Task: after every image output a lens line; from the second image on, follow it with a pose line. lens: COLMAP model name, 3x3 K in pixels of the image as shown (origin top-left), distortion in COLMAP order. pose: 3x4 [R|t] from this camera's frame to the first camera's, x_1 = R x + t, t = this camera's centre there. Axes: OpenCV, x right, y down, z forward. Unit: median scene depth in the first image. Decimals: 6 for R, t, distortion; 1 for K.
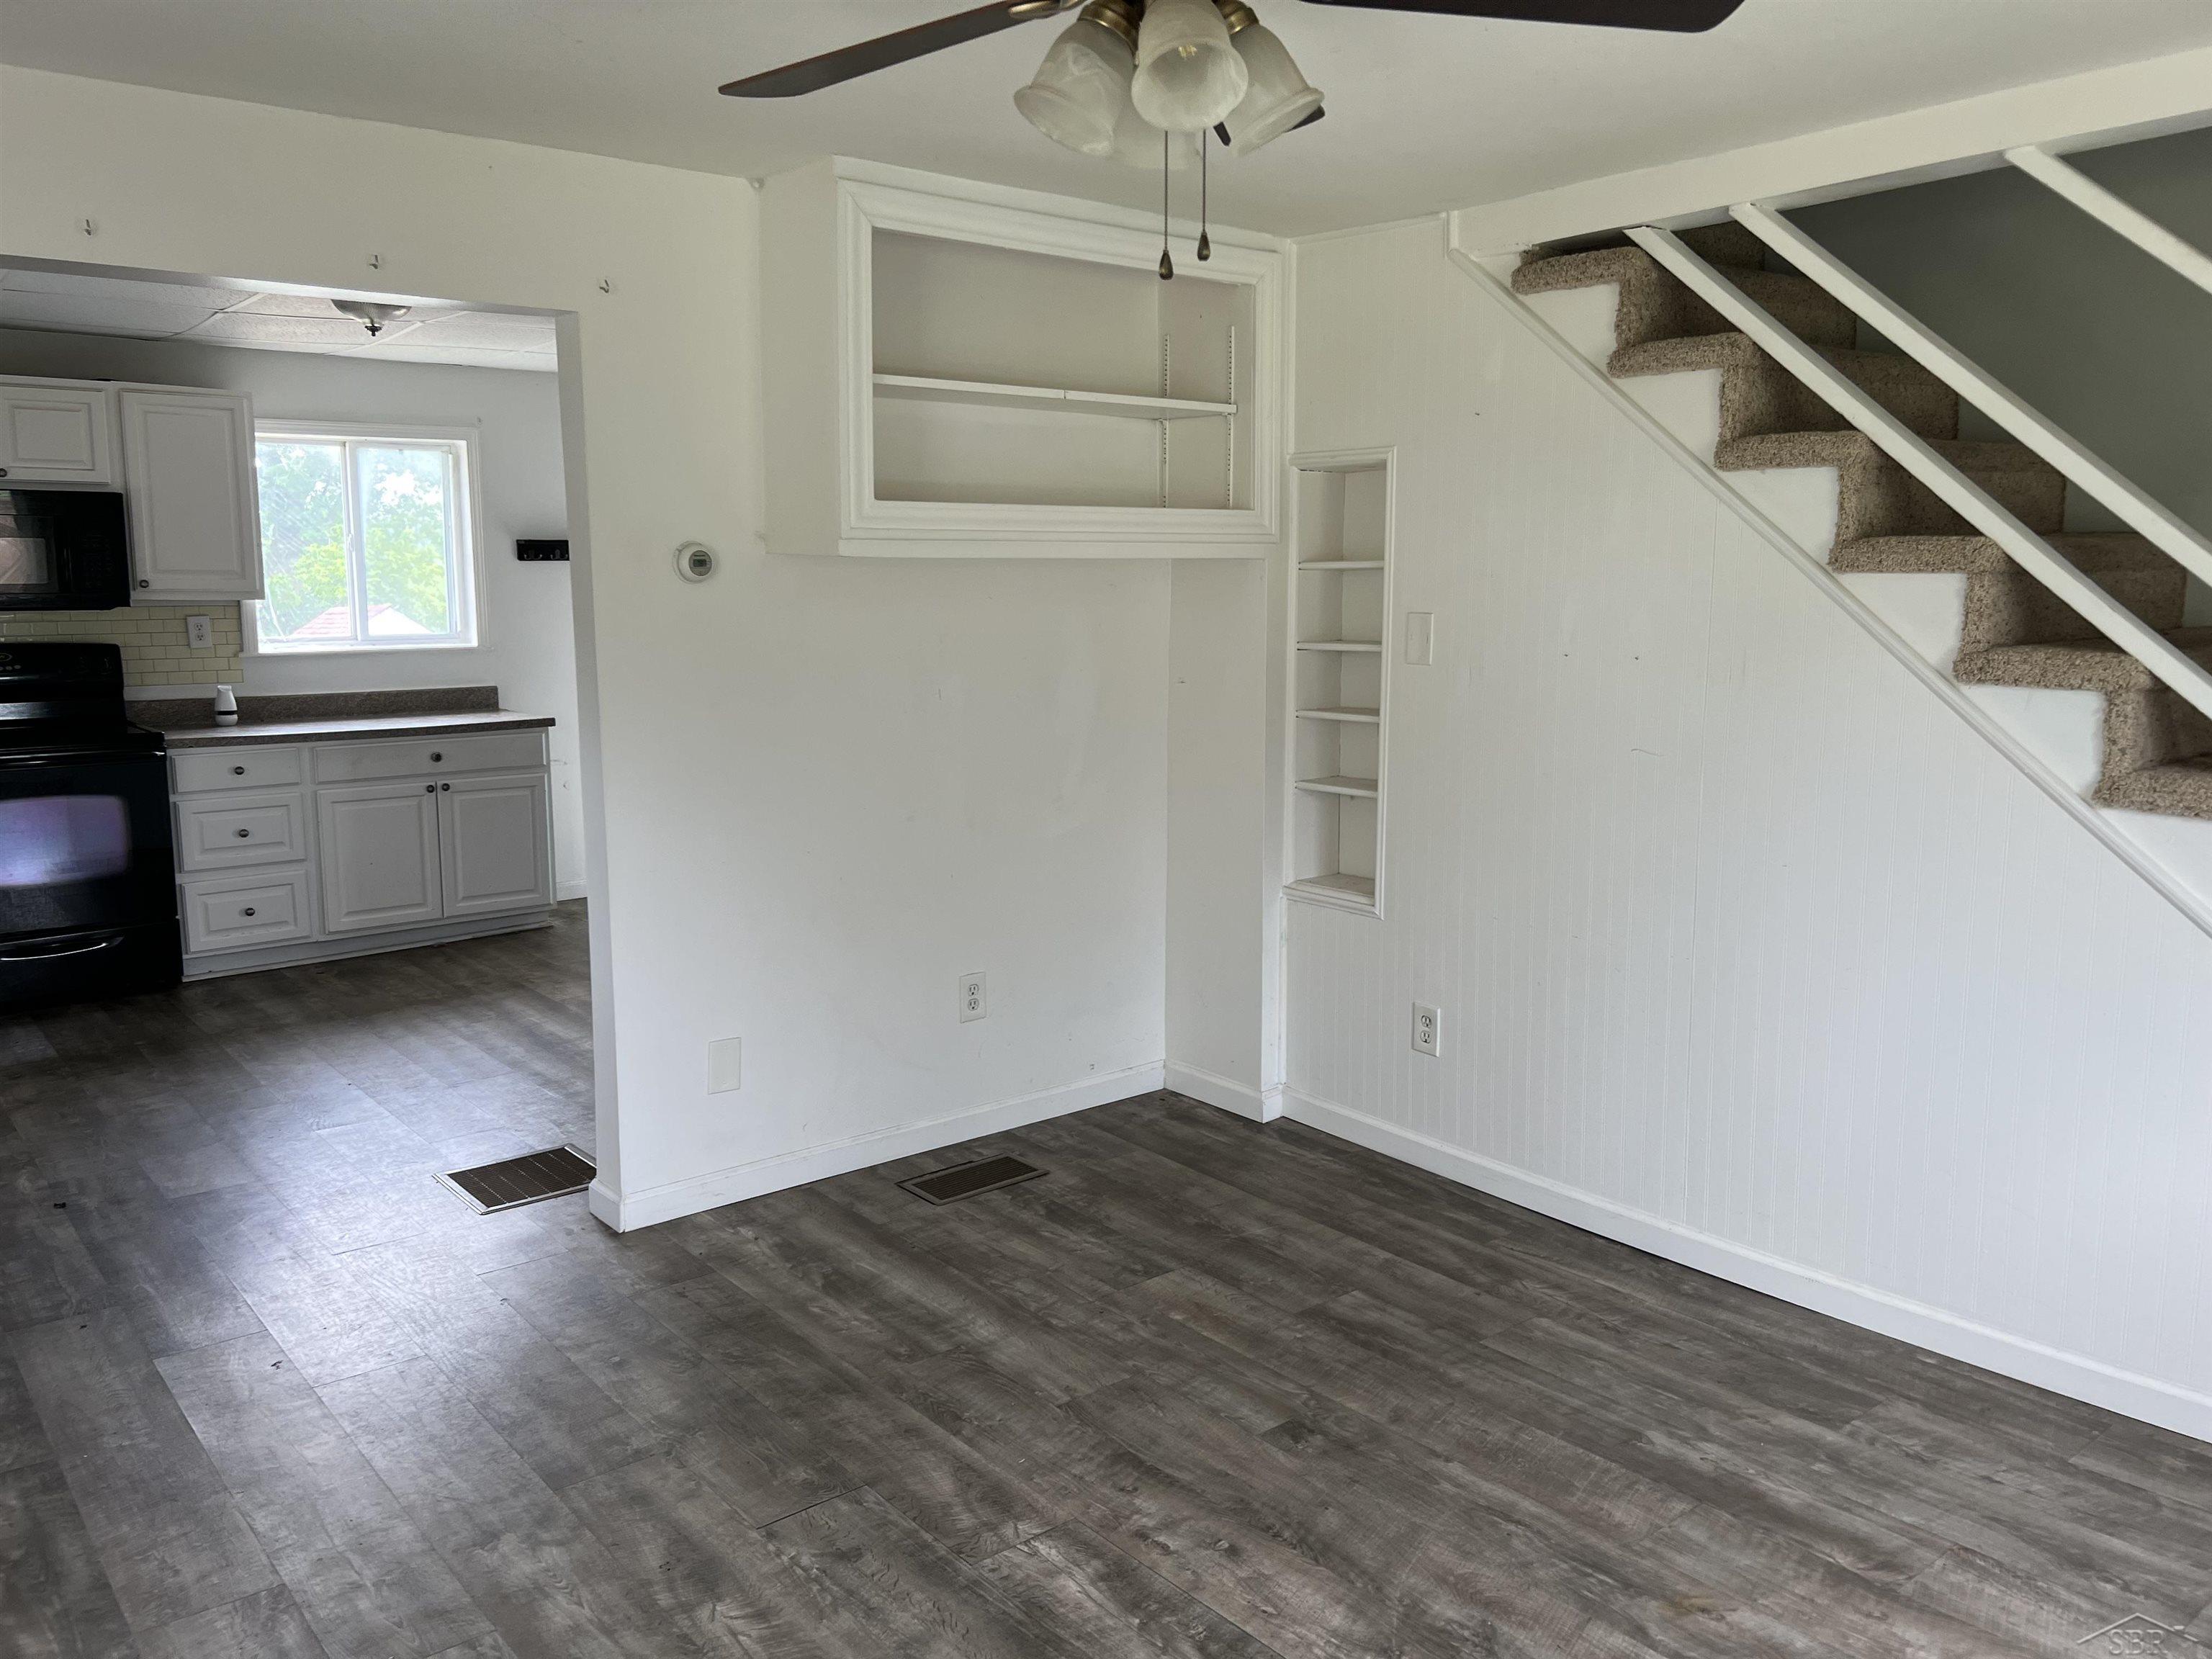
lens RADIAL K [[1675.1, 0, 1106.0], [0, 1675.1, 829.5], [0, 0, 1]] dist [0.056126, -0.071766]
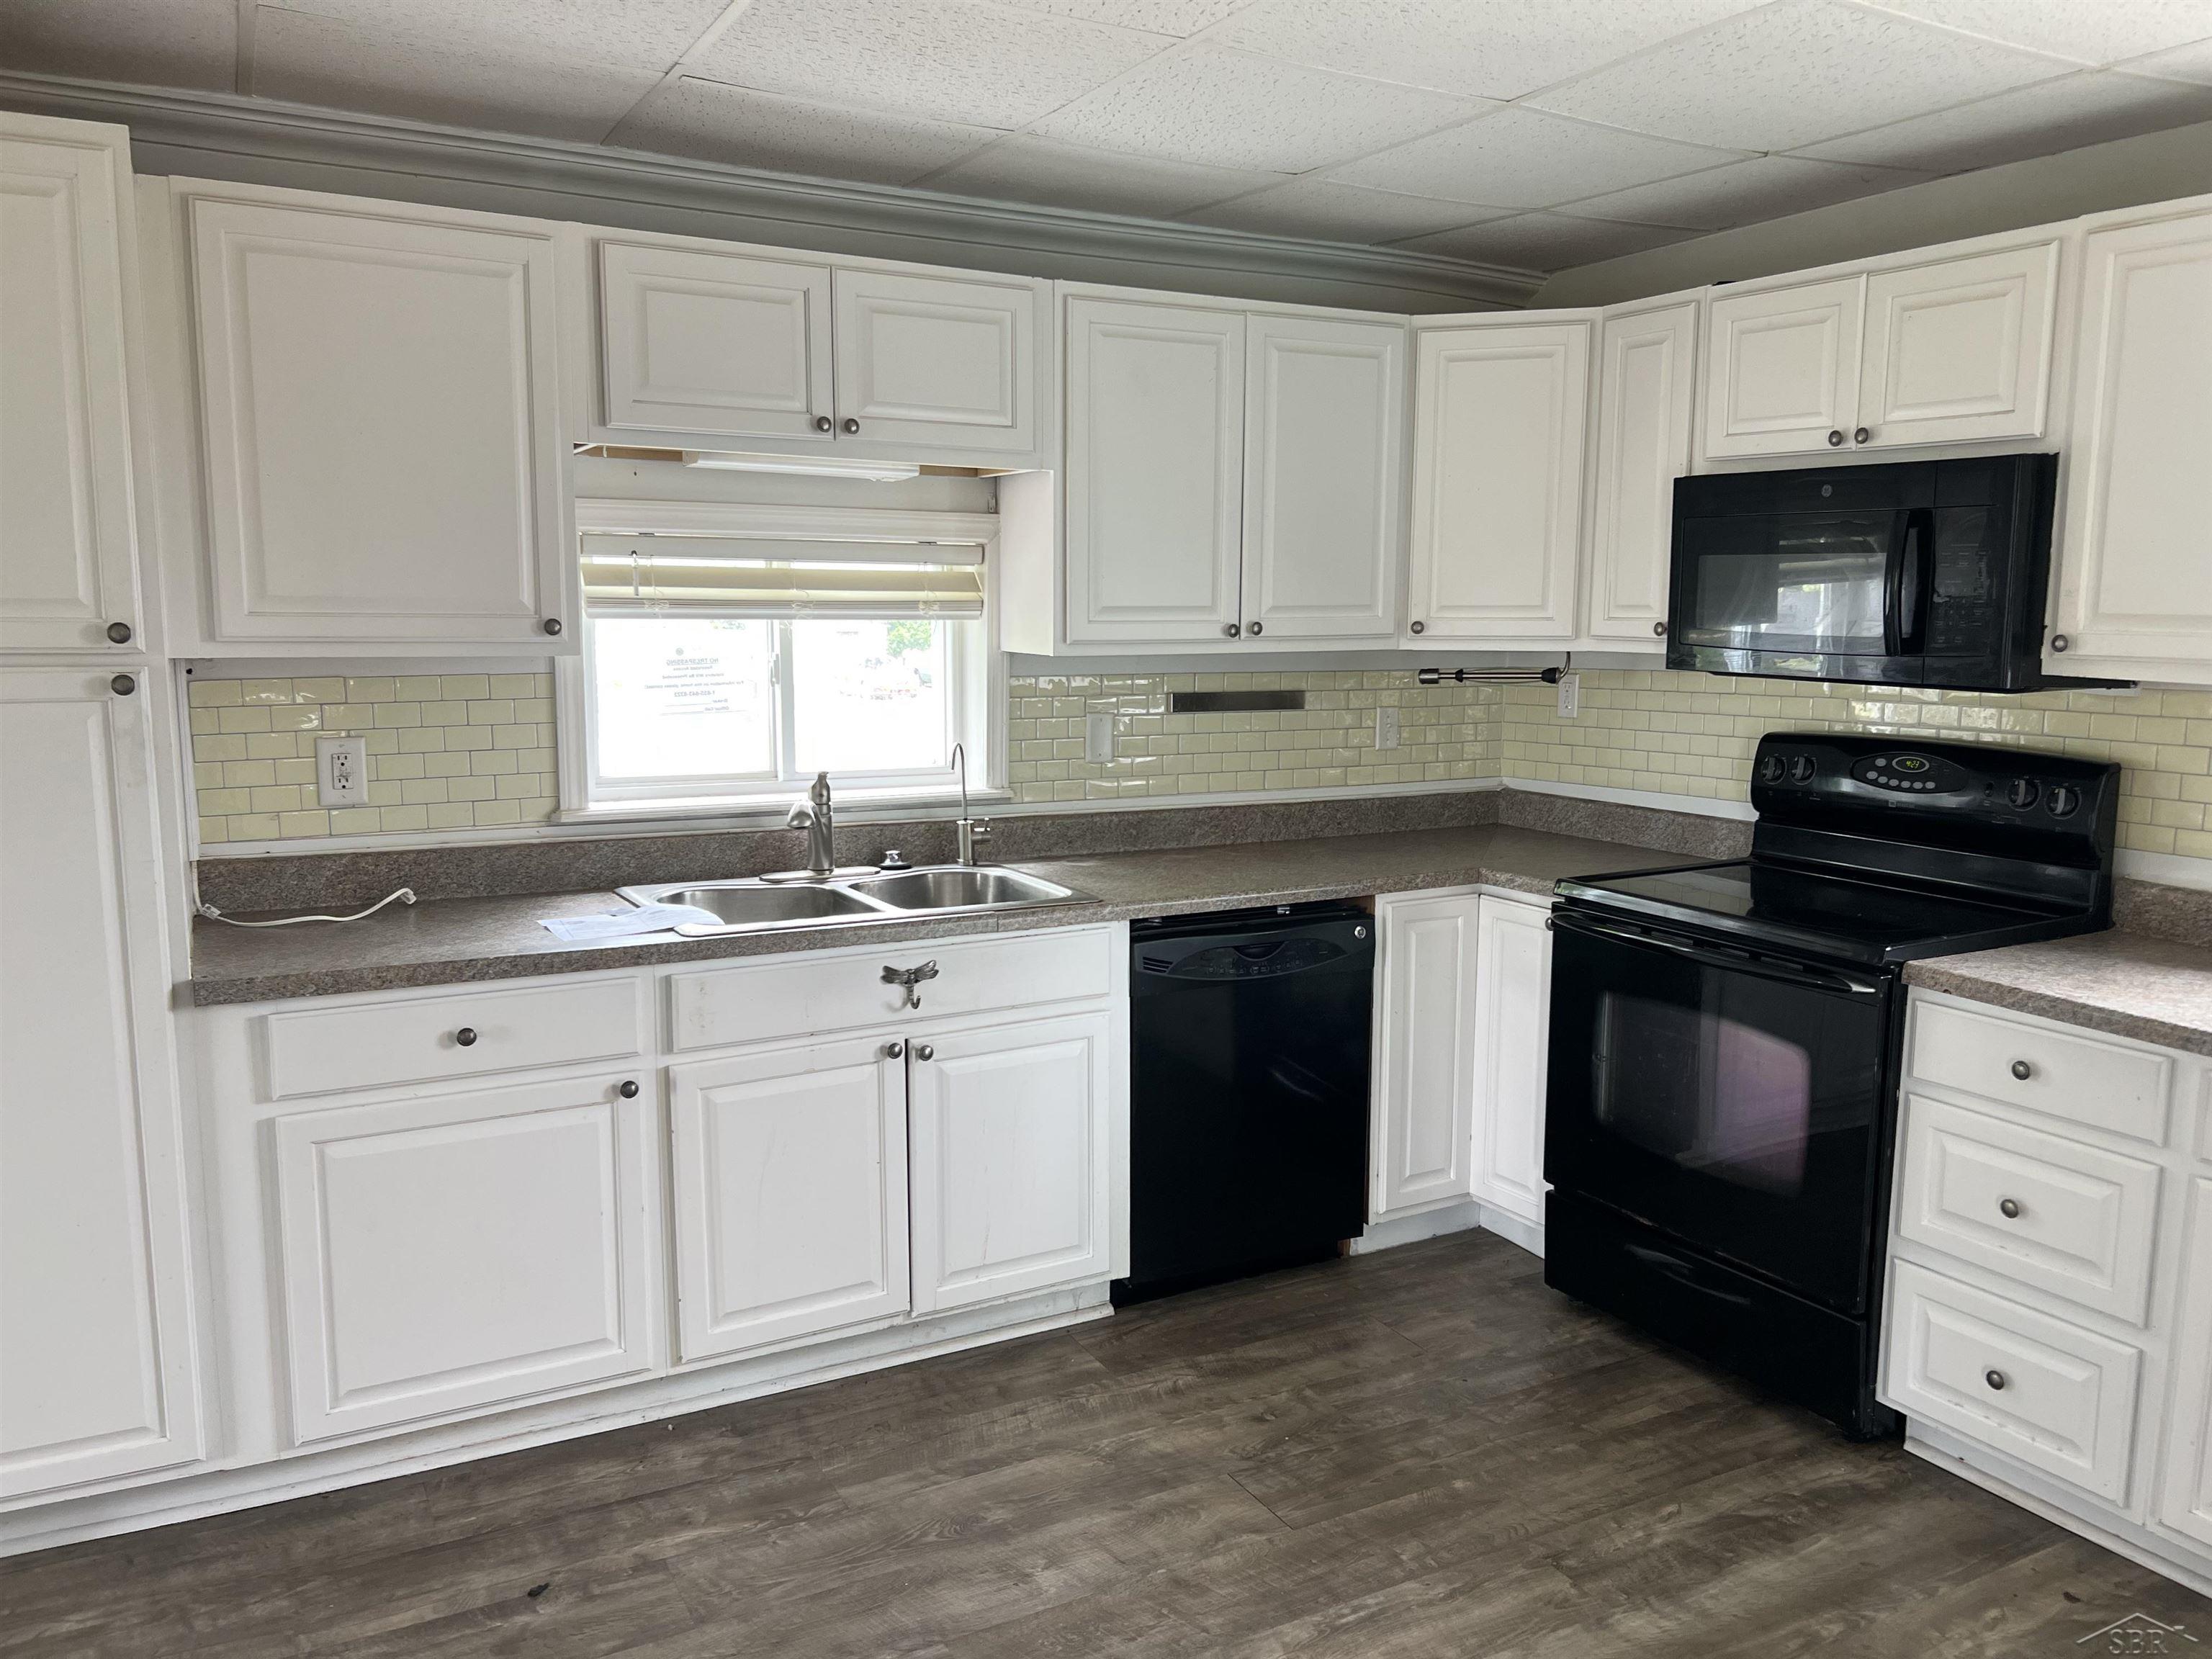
lens RADIAL K [[1675.1, 0, 1106.0], [0, 1675.1, 829.5], [0, 0, 1]] dist [0.056126, -0.071766]
pose [[-0.193769, 0.140109, -0.970991, -0.048532], [-0.154112, 0.973114, 0.171169, -0.136572], [0.968867, 0.182808, -0.166967, 0.844567]]
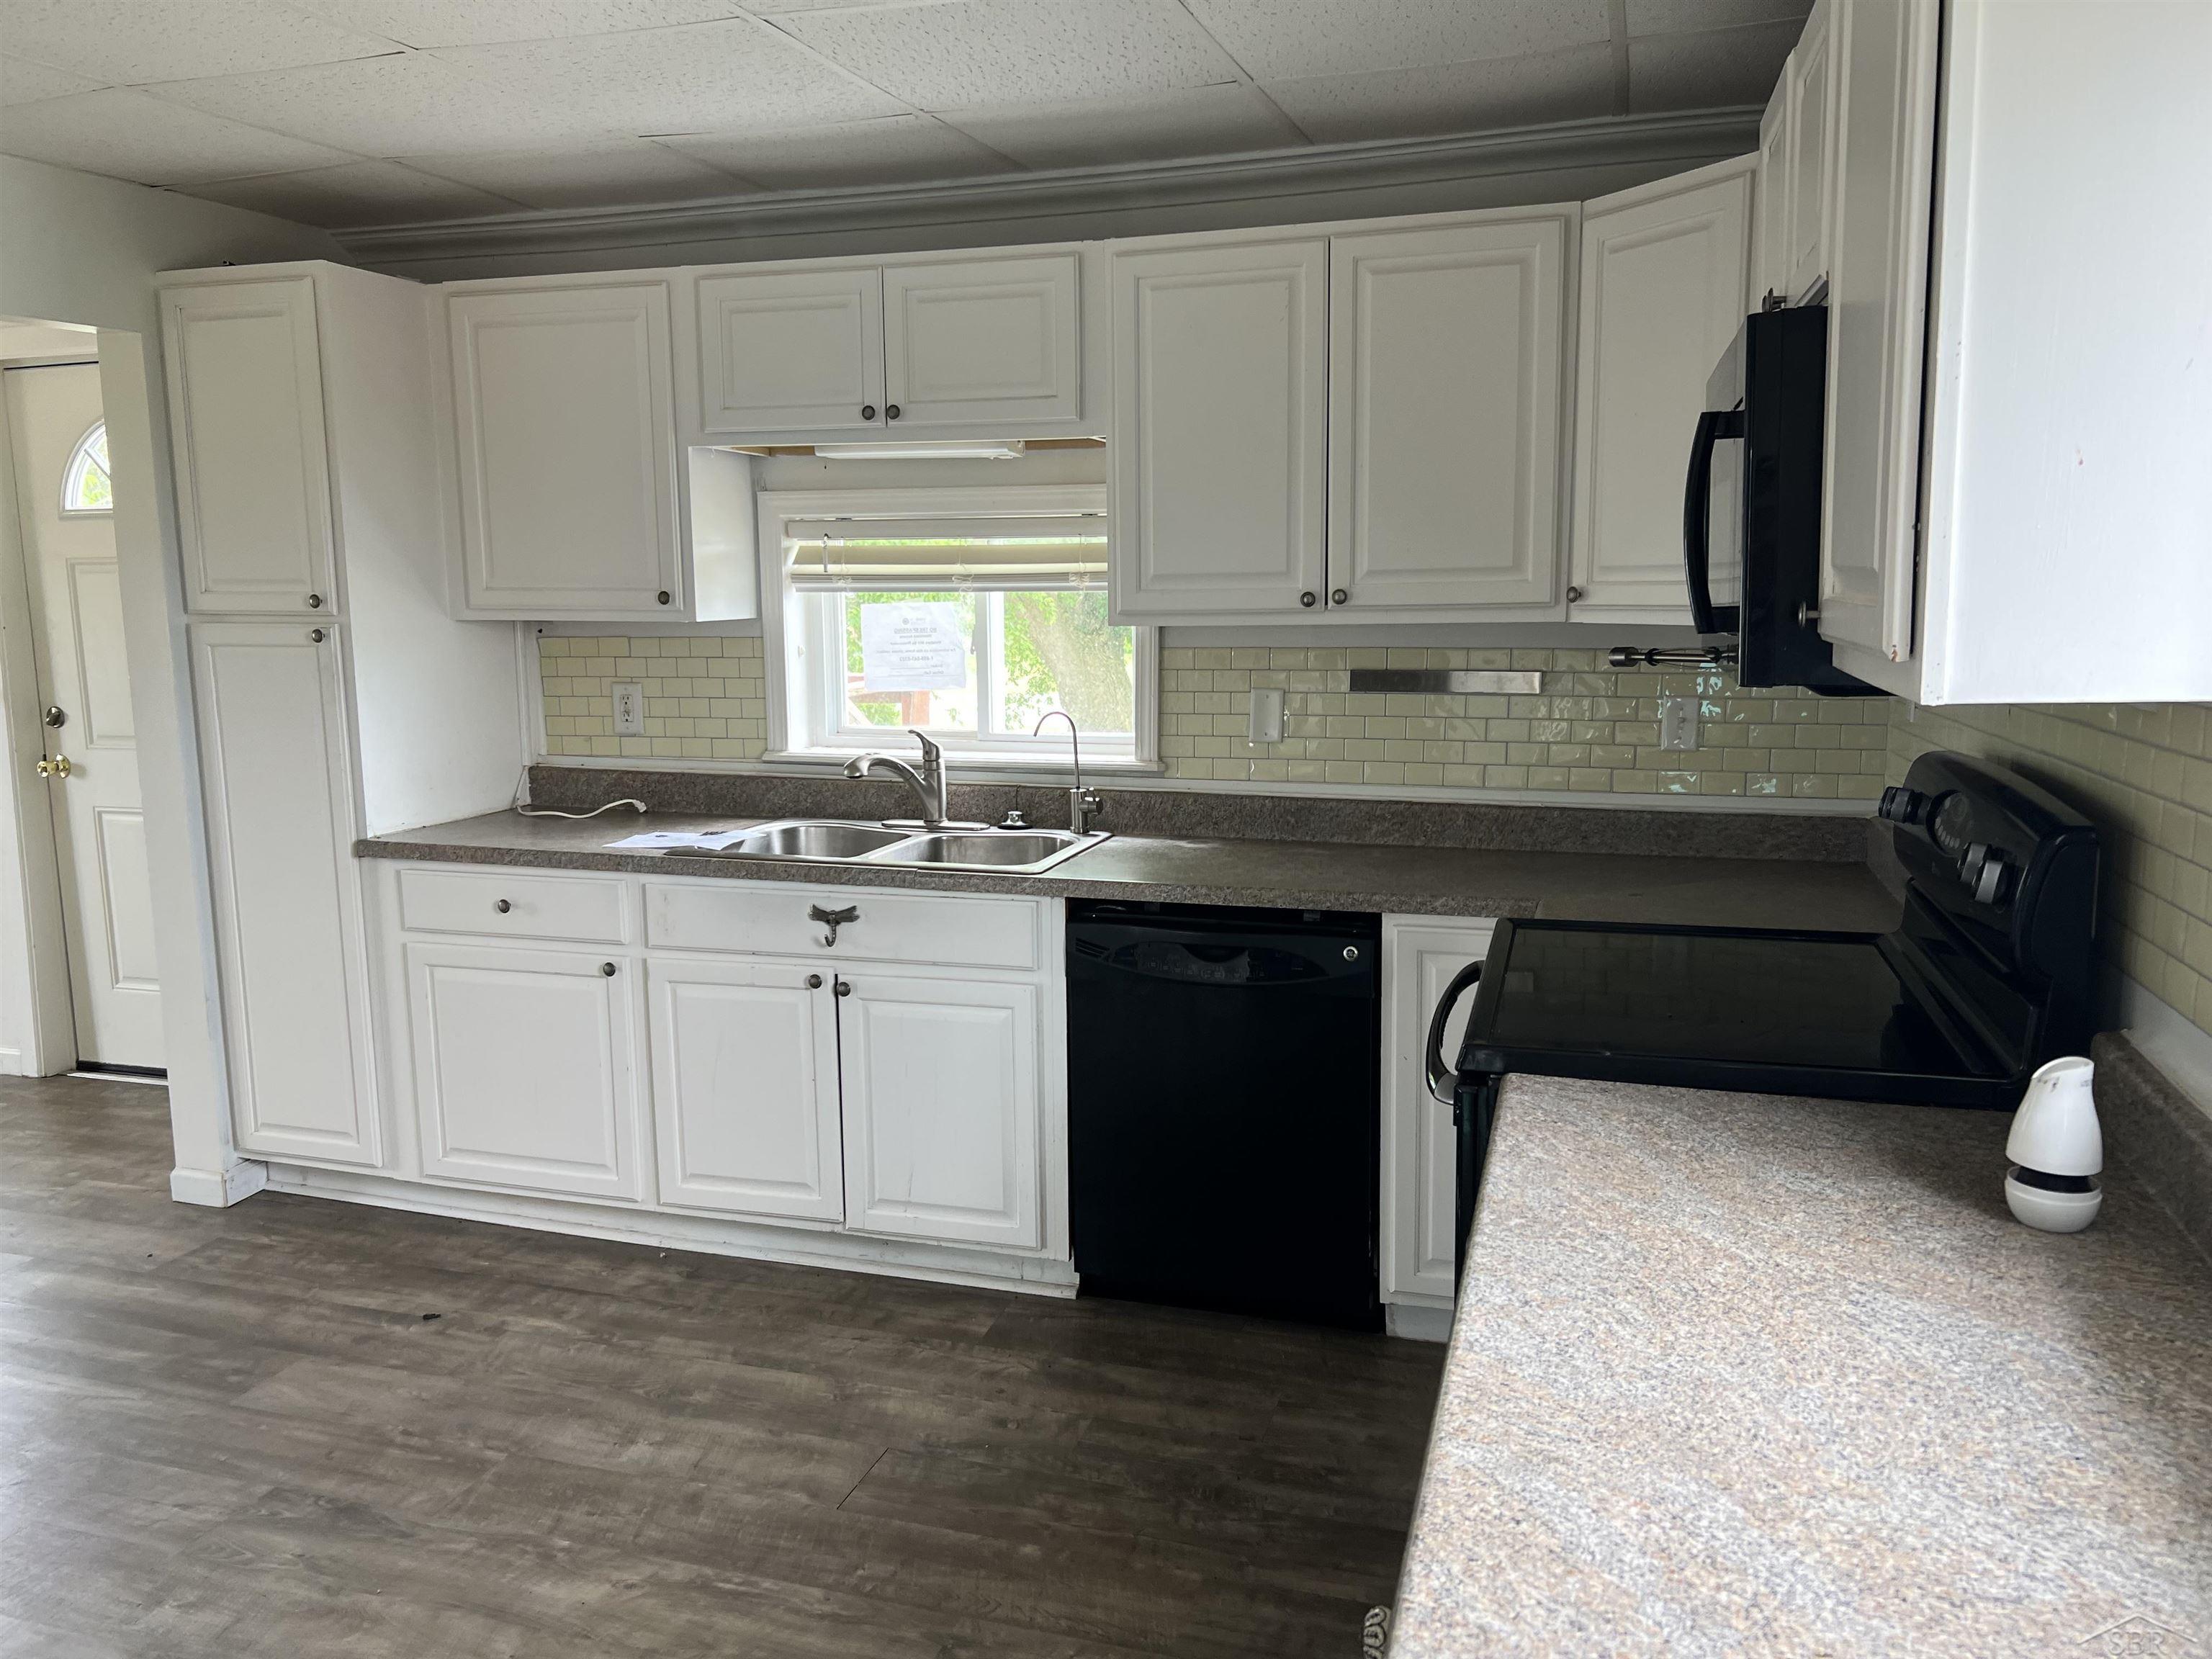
lens RADIAL K [[1653.8, 0, 1061.7], [0, 1653.8, 836.6], [0, 0, 1]] dist [0.079768, -0.161090]
pose [[-0.846142, 0.095795, -0.524277, -0.311505], [-0.066279, 0.957163, 0.281861, -0.183923], [0.528820, 0.273243, -0.803547, 1.195831]]
